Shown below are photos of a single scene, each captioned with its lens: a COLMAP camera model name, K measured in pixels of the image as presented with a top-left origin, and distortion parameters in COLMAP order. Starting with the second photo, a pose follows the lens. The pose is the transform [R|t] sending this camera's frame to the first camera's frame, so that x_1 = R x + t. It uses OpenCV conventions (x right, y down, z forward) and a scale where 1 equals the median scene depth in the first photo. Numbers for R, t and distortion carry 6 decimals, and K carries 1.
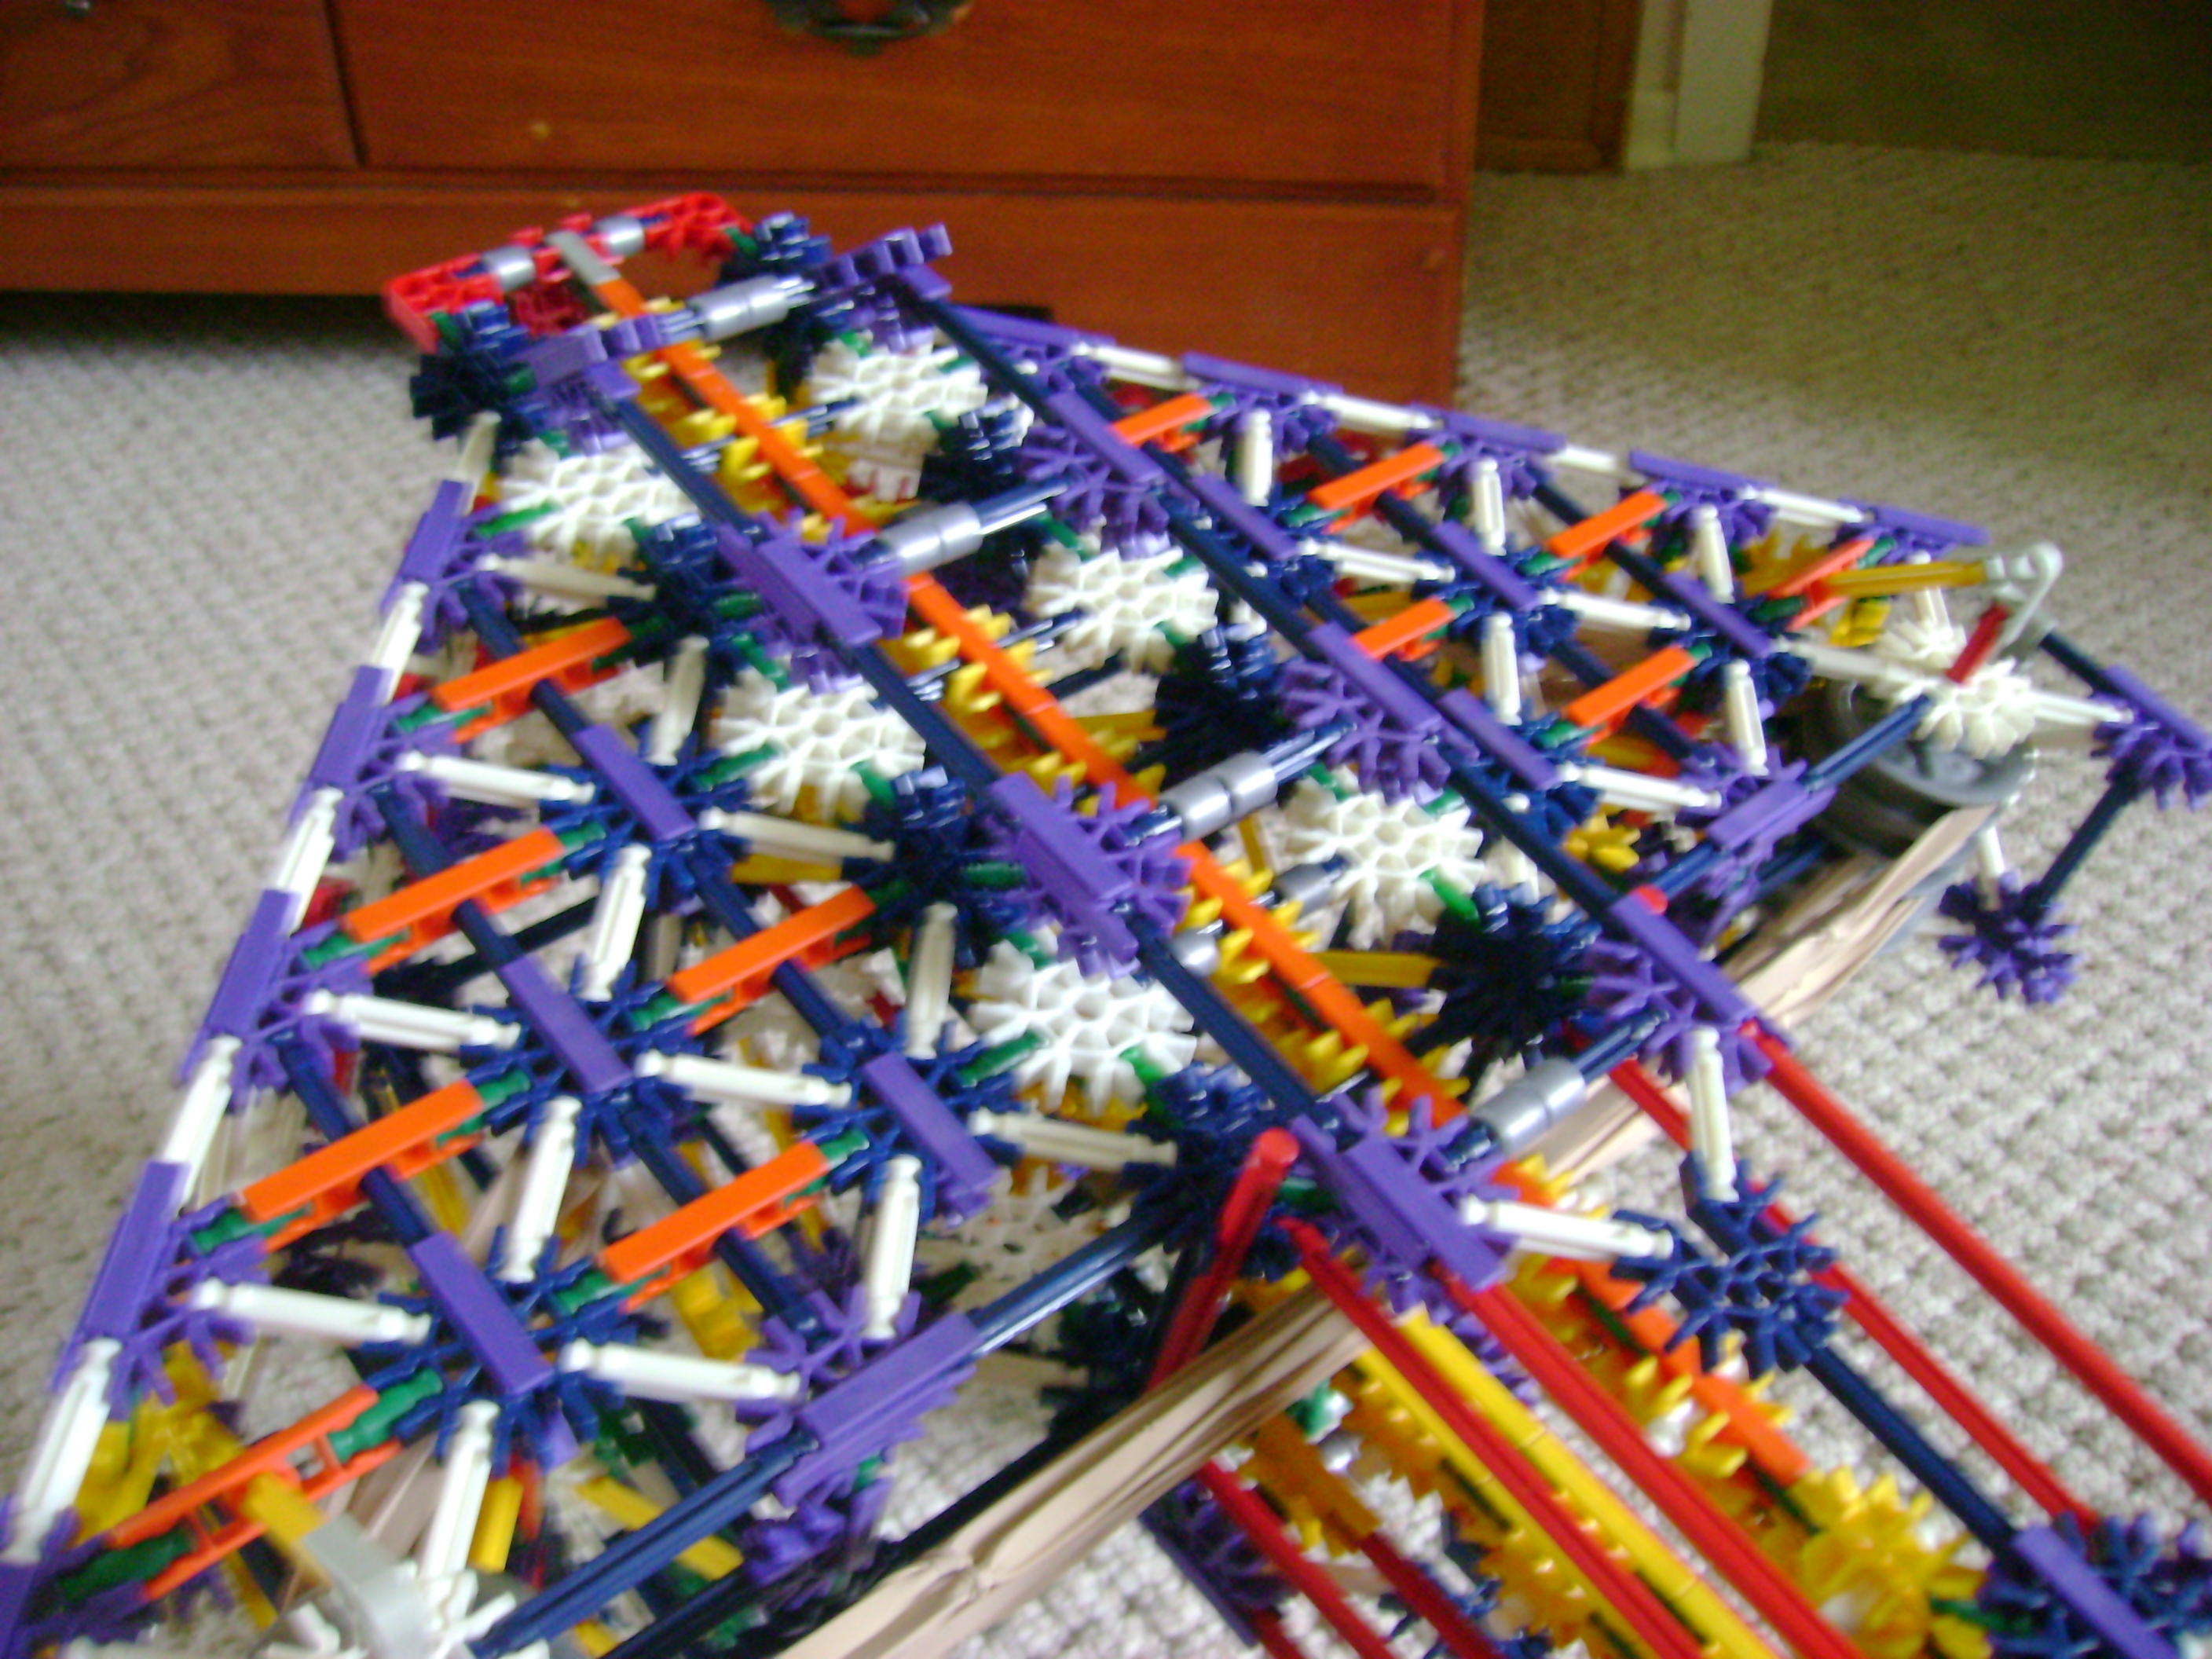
lens RADIAL K [[2205.2, 0, 1098.5], [0, 2205.2, 834.5], [0, 0, 1]] dist [-0.117586, 0.000000]
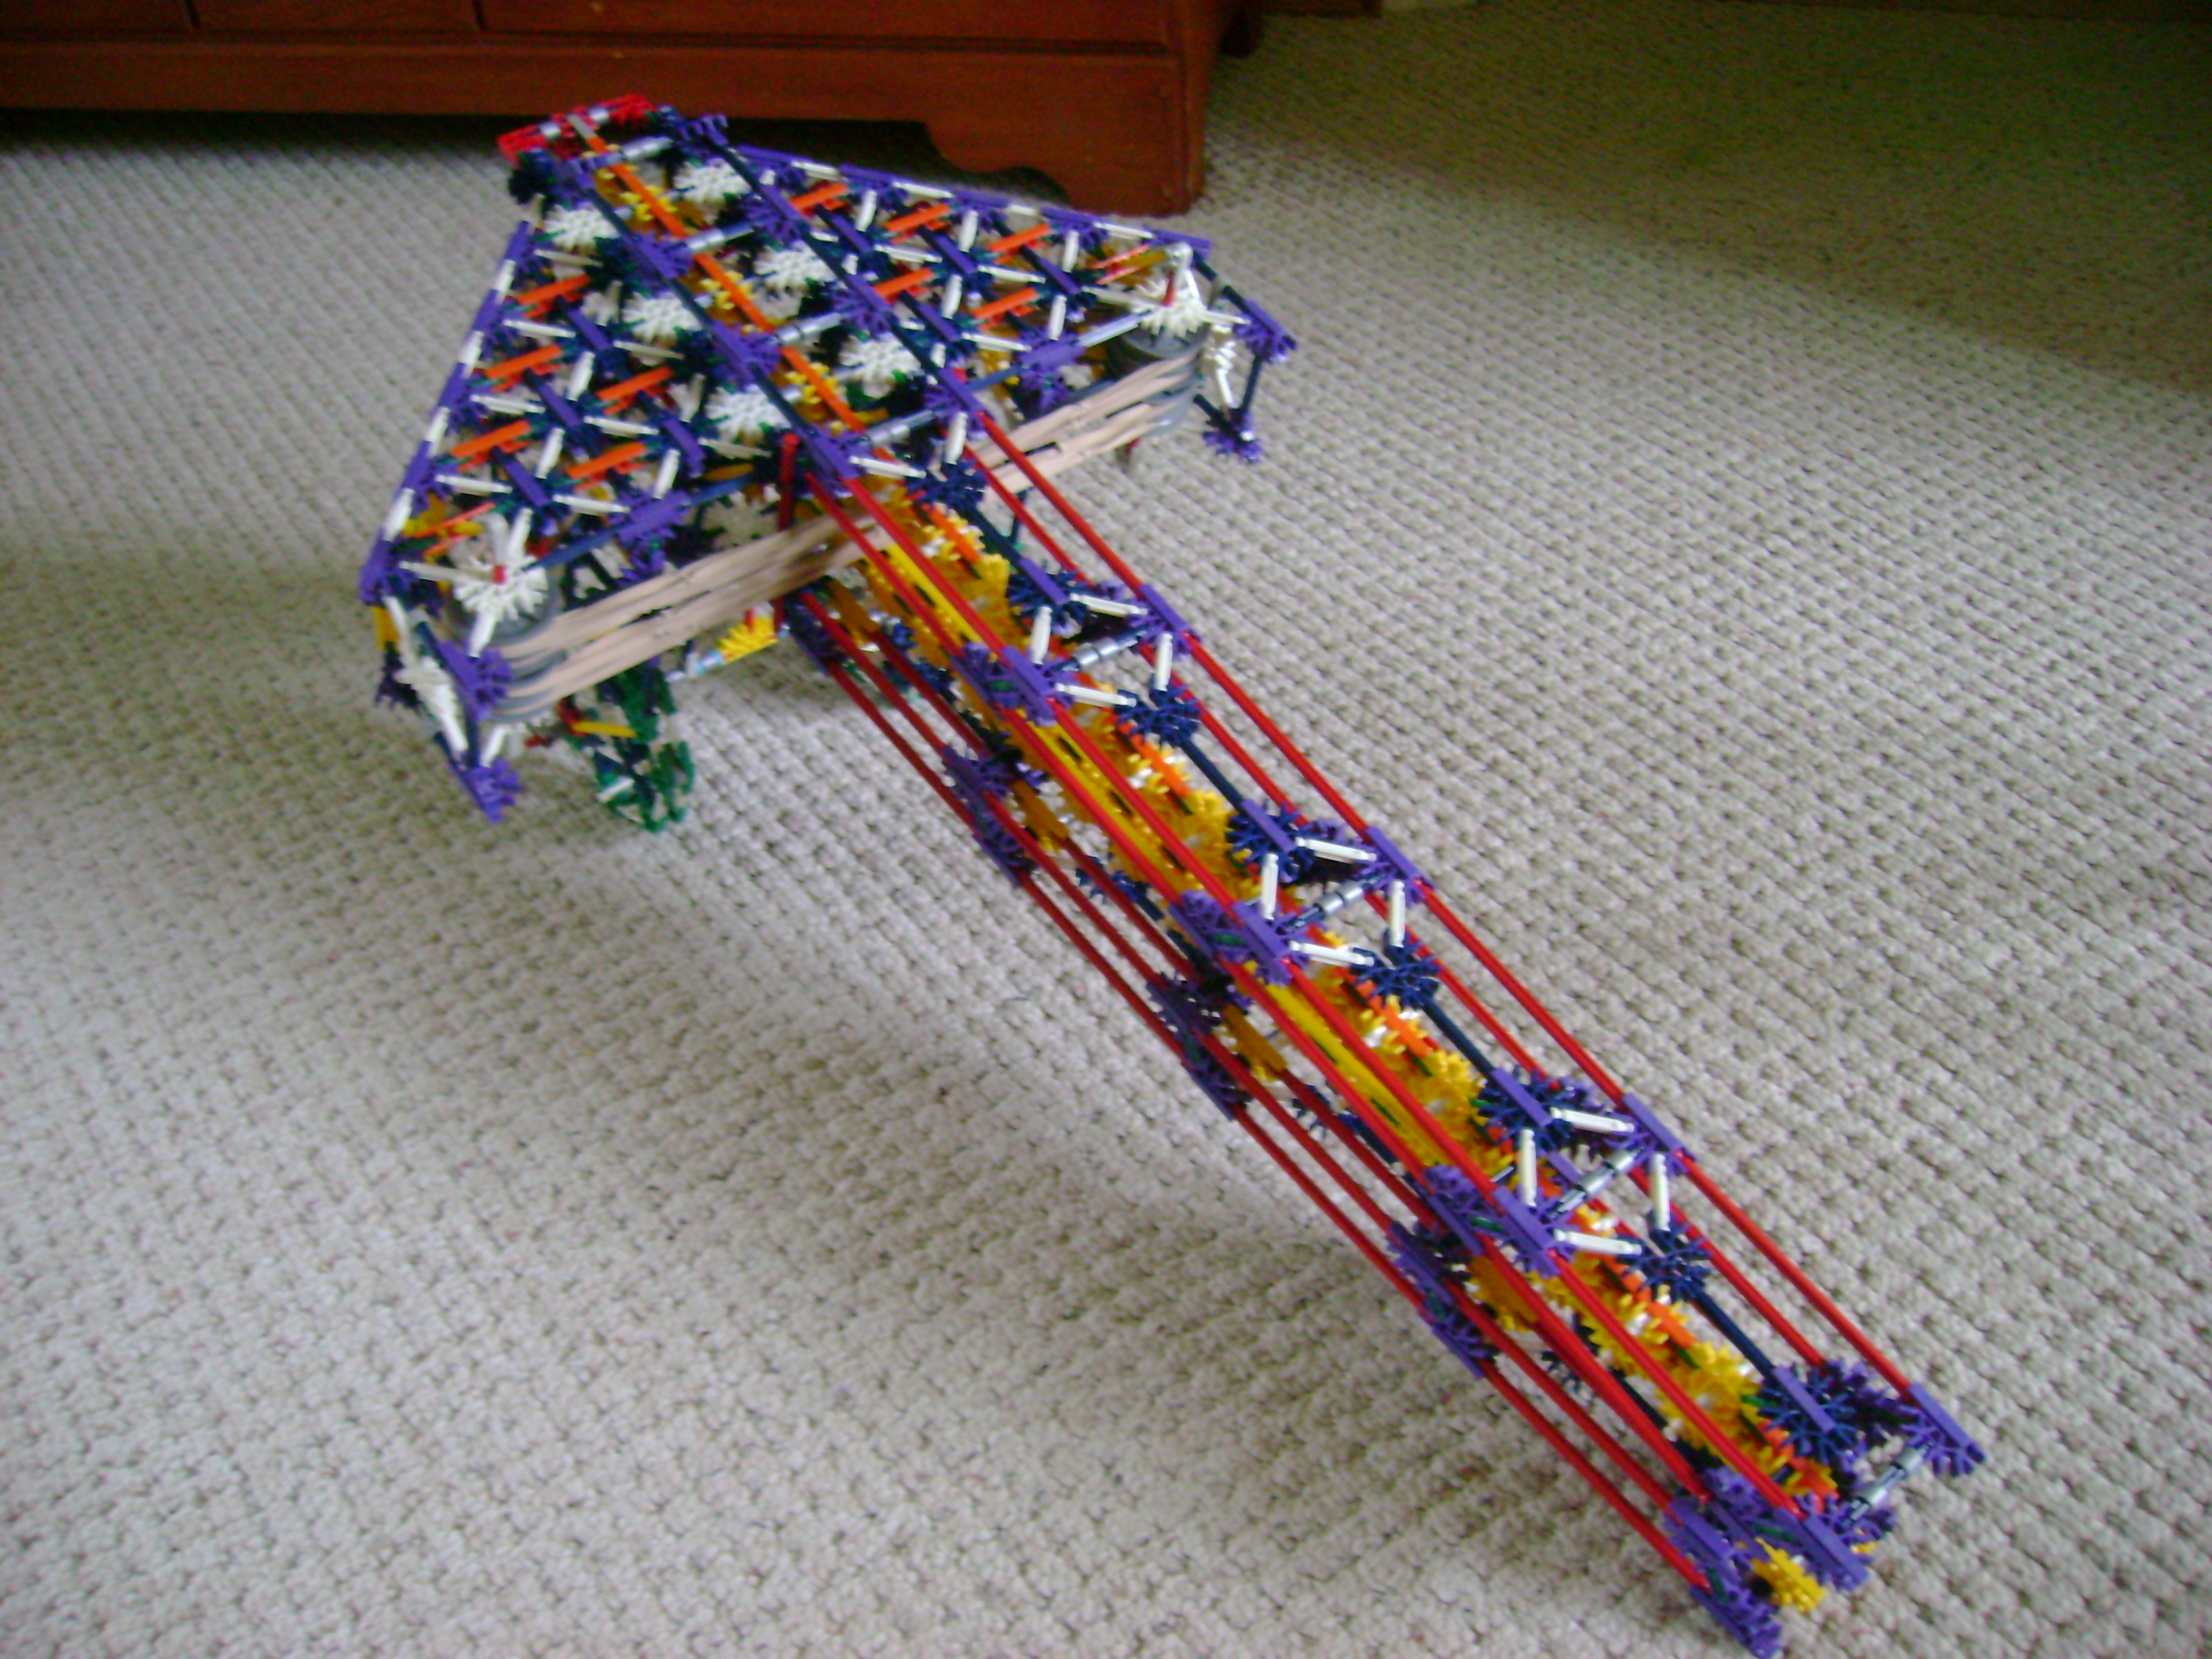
lens RADIAL K [[2205.2, 0, 1112.2], [0, 2205.2, 826.6], [0, 0, 1]] dist [-0.117586, 0.000000]
pose [[0.998854, 0.014152, -0.045727, 0.450618], [-0.009874, 0.995667, 0.092466, 0.264083], [0.046837, -0.091909, 0.994665, -1.357567]]
